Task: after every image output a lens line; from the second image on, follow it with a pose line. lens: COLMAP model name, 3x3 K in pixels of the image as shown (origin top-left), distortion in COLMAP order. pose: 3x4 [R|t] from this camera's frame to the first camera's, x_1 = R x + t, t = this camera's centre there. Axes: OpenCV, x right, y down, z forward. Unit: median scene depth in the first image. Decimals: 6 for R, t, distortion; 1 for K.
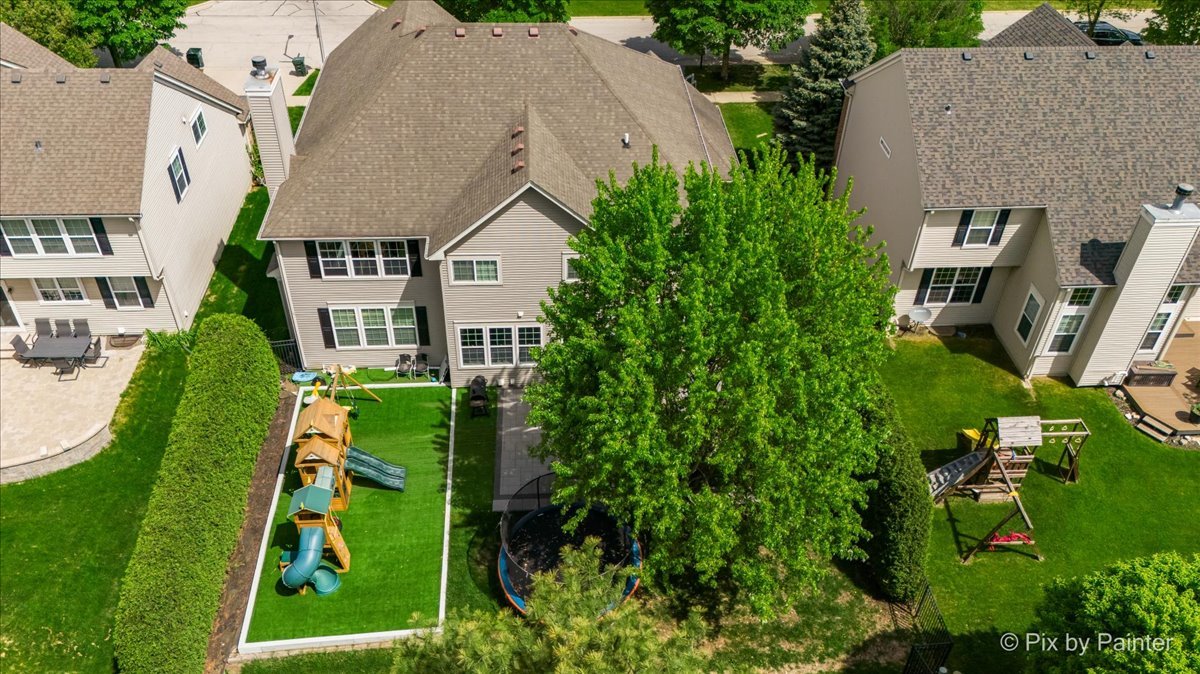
lens RADIAL K [[904.2, 0, 600.5], [0, 904.2, 317.5], [0, 0, 1]] dist [0.059610, -0.041054]
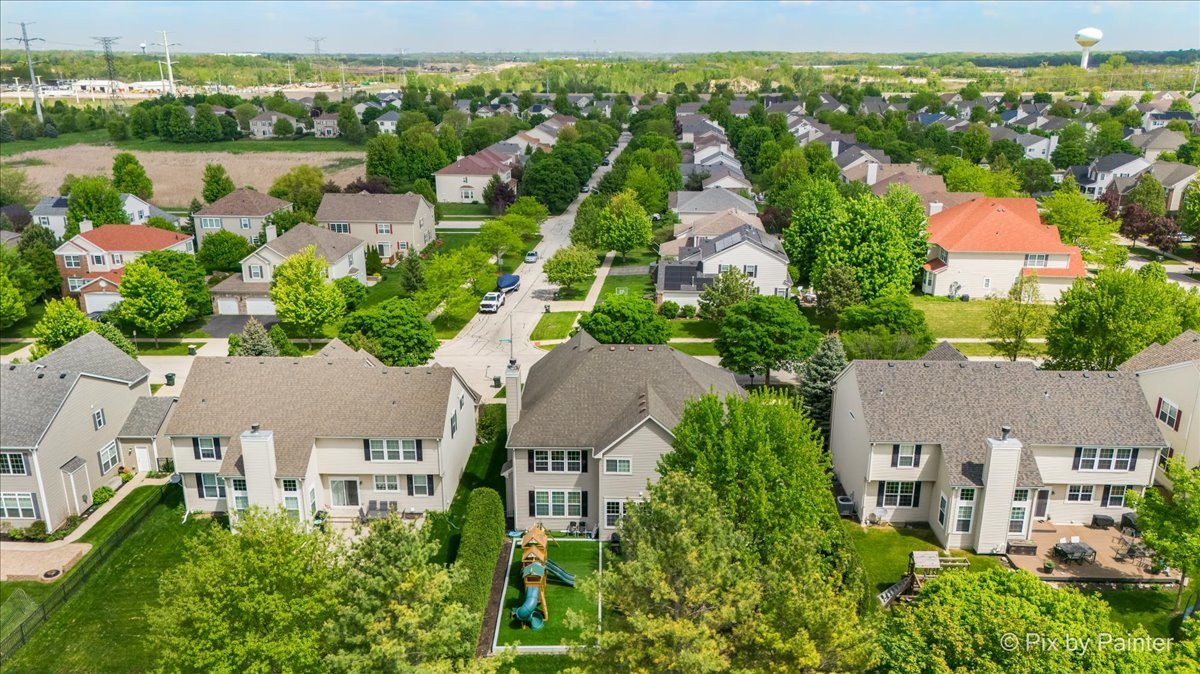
lens RADIAL K [[904.2, 0, 601.7], [0, 904.2, 332.9], [0, 0, 1]] dist [0.059610, -0.041054]
pose [[0.995698, 0.001842, -0.092634, -0.000696], [-0.036294, 0.927659, -0.371661, 0.348626], [0.085248, 0.373424, 0.923735, -0.737092]]
